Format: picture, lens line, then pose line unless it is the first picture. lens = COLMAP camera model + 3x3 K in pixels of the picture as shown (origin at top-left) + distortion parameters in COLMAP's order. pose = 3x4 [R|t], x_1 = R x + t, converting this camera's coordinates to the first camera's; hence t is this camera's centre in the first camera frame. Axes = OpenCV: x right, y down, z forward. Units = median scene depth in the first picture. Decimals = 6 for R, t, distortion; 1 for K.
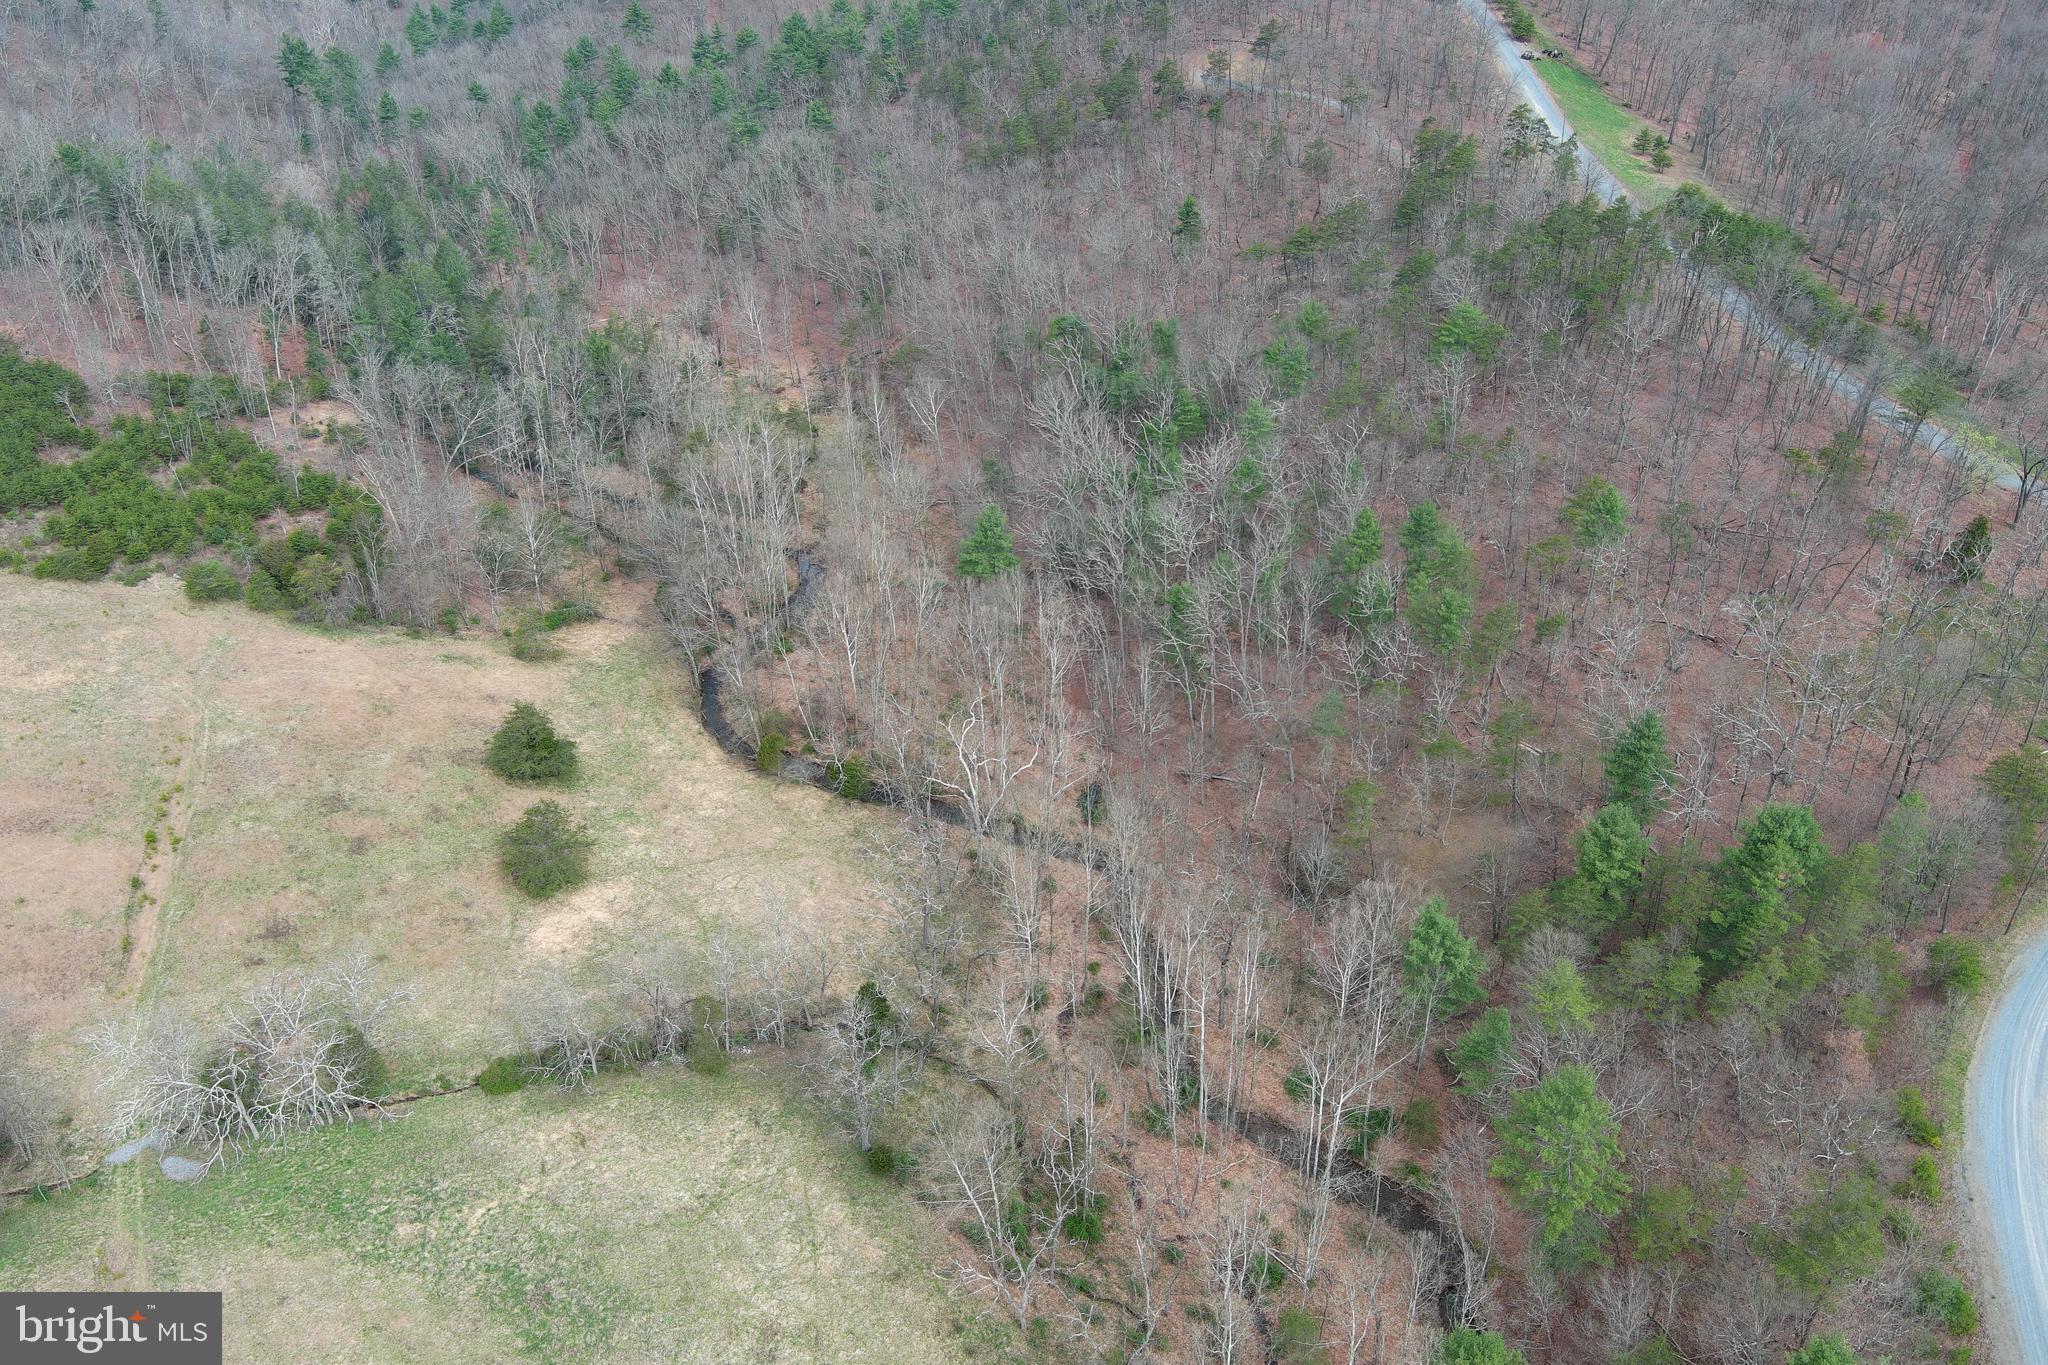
lens RADIAL K [[1583.8, 0, 1025.4], [0, 1583.8, 683.4], [0, 0, 1]] dist [0.022047, -0.035876]
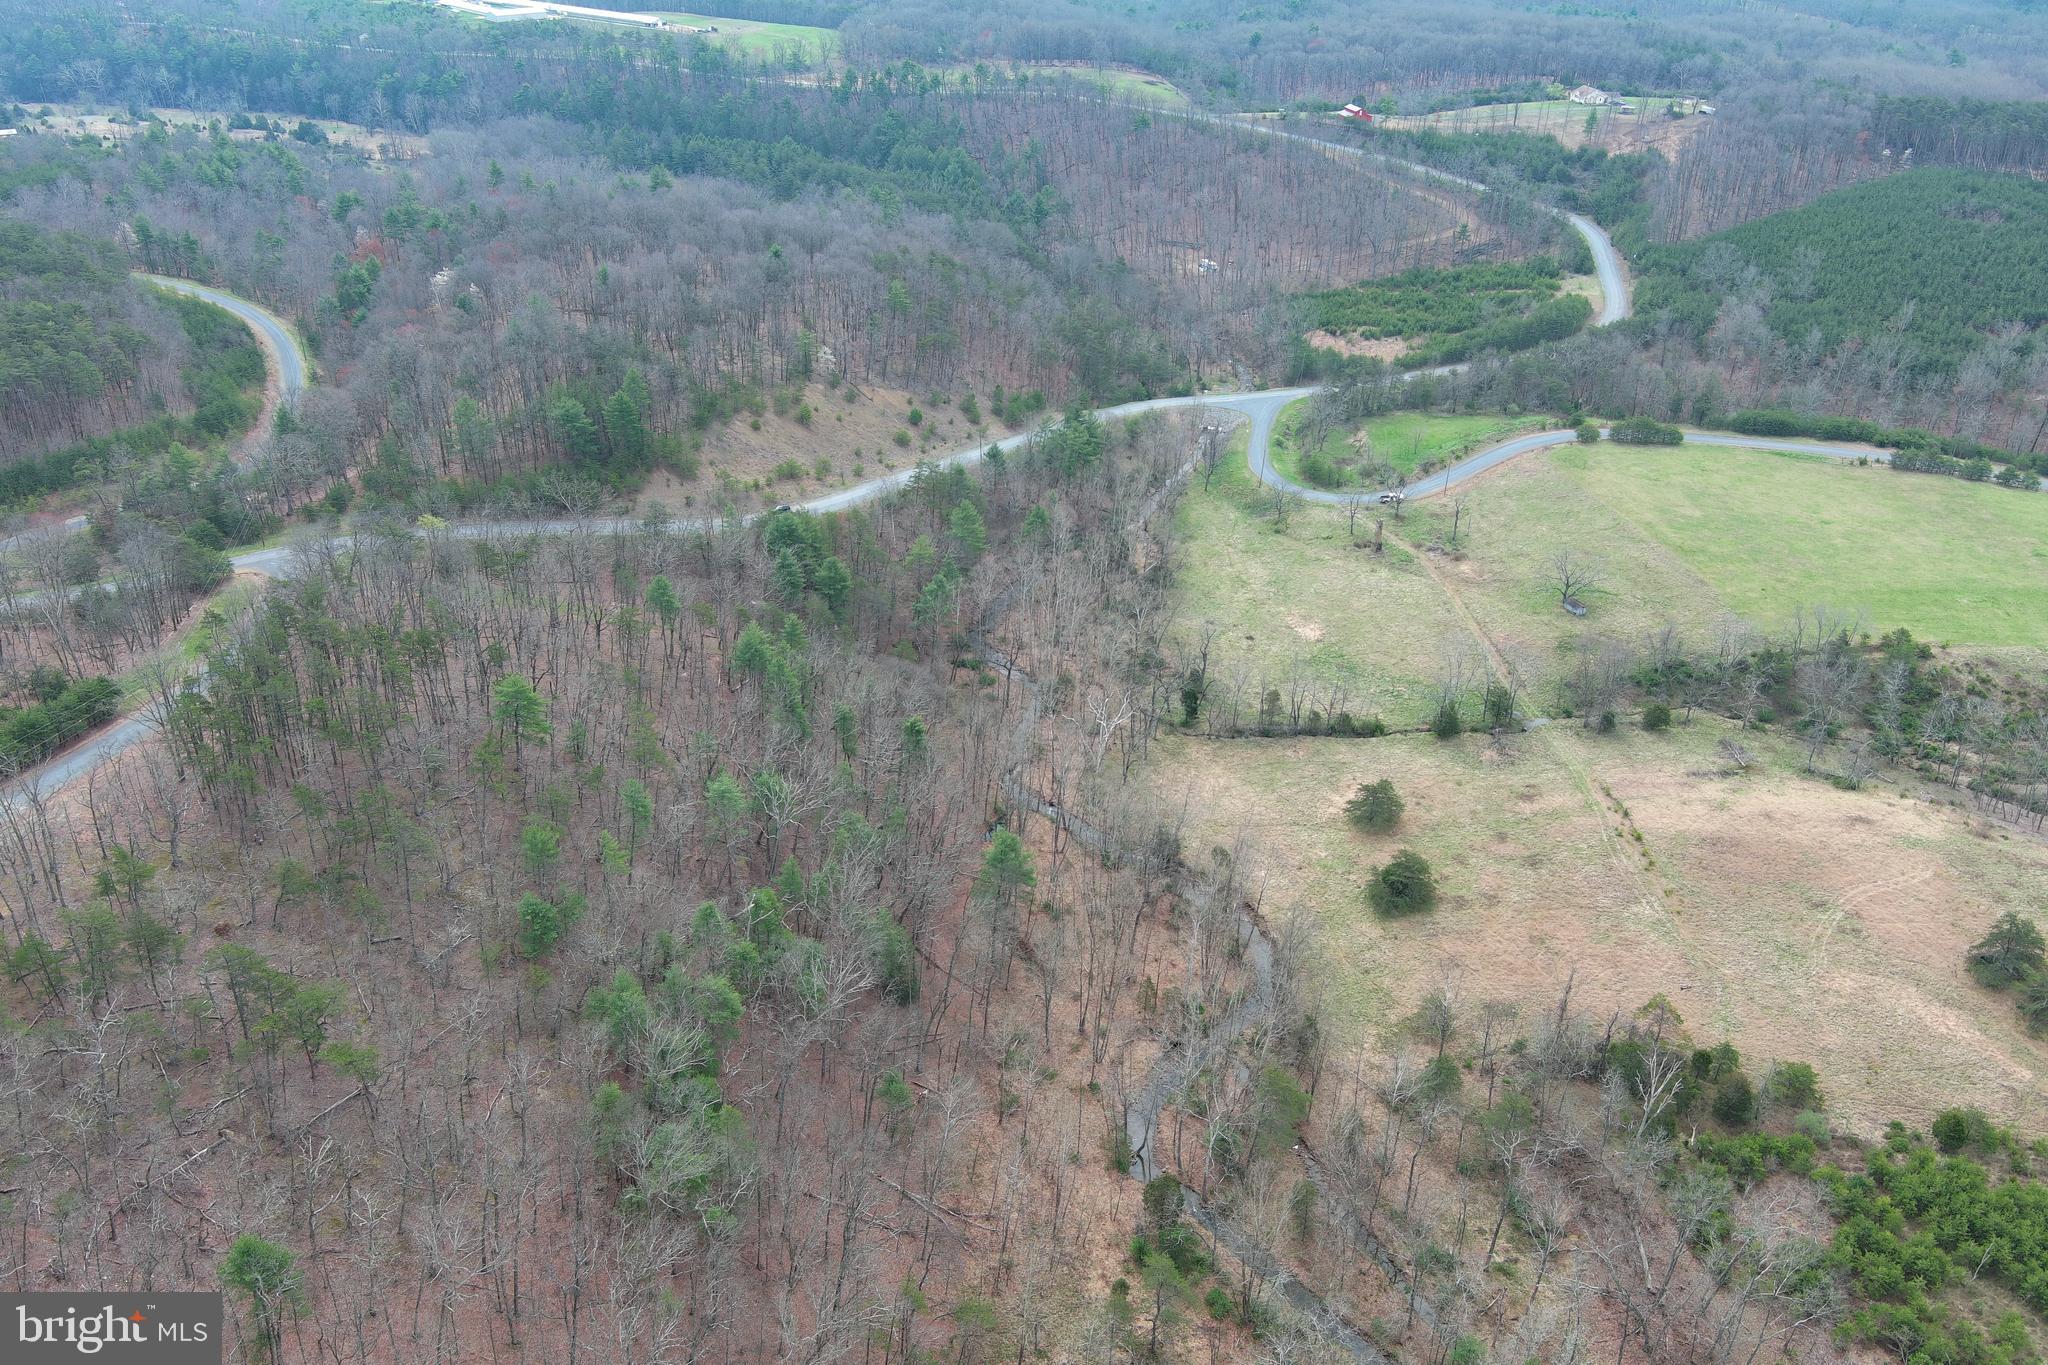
lens RADIAL K [[1583.8, 0, 1025.4], [0, 1583.8, 683.4], [0, 0, 1]] dist [0.022047, -0.035876]
pose [[-0.948800, -0.181066, 0.258833, -0.256784], [0.129143, 0.525442, 0.840971, -0.928833], [-0.288273, 0.831340, -0.475156, 1.242952]]
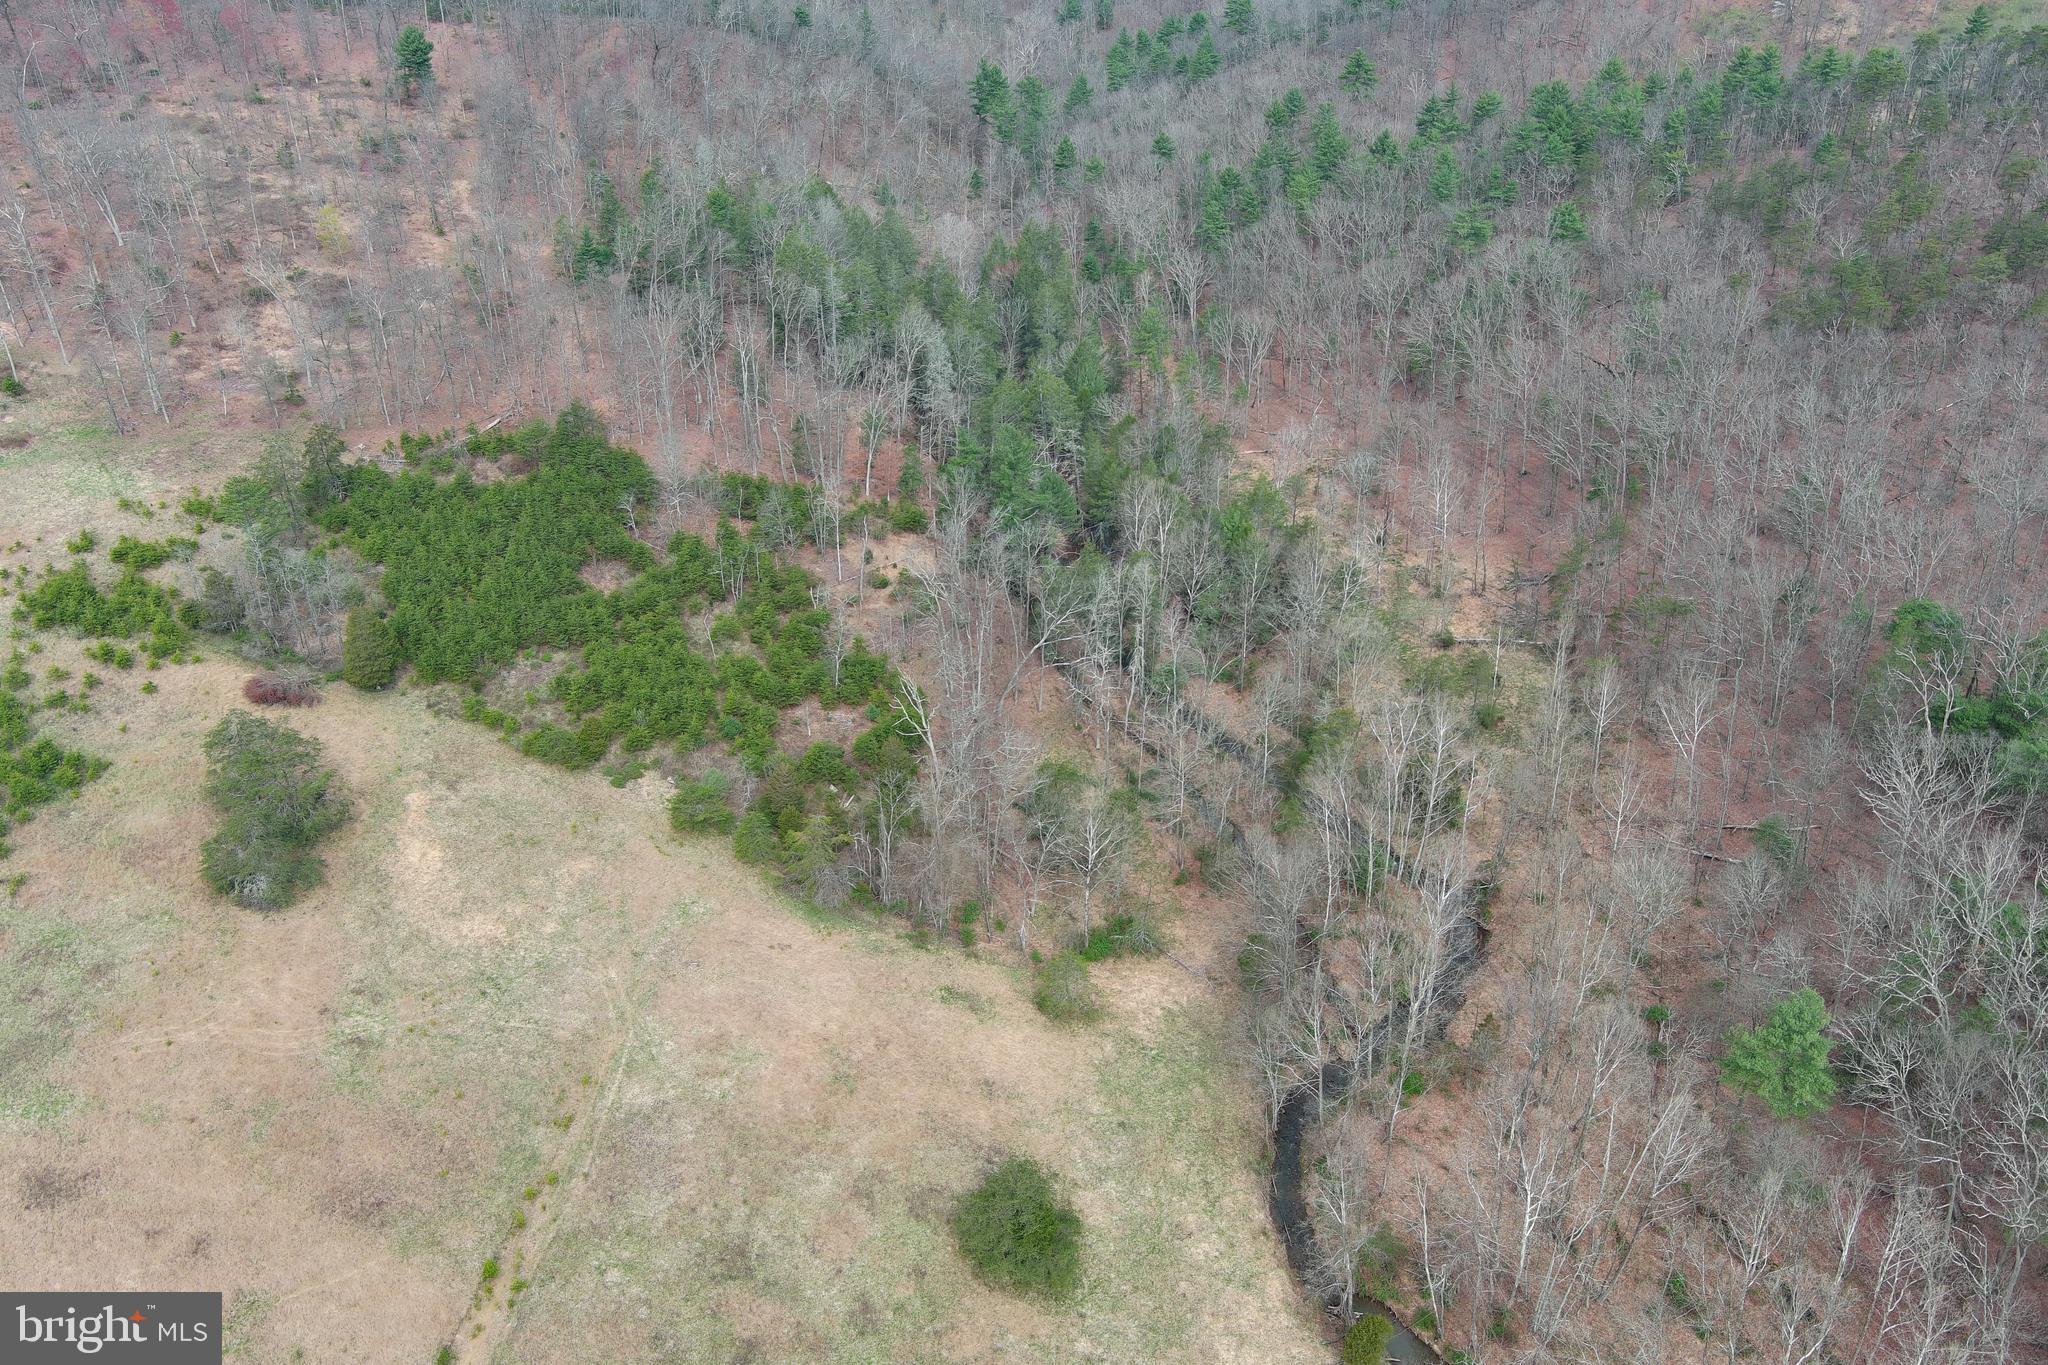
lens RADIAL K [[1587.4, 0, 1024.0], [0, 1587.4, 682.5], [0, 0, 1]] dist [0.011823, -0.012272]
pose [[0.918319, 0.199365, -0.341971, -0.098416], [-0.201400, 0.979051, 0.029940, -0.162989], [0.340776, 0.041379, 0.939233, 0.283223]]
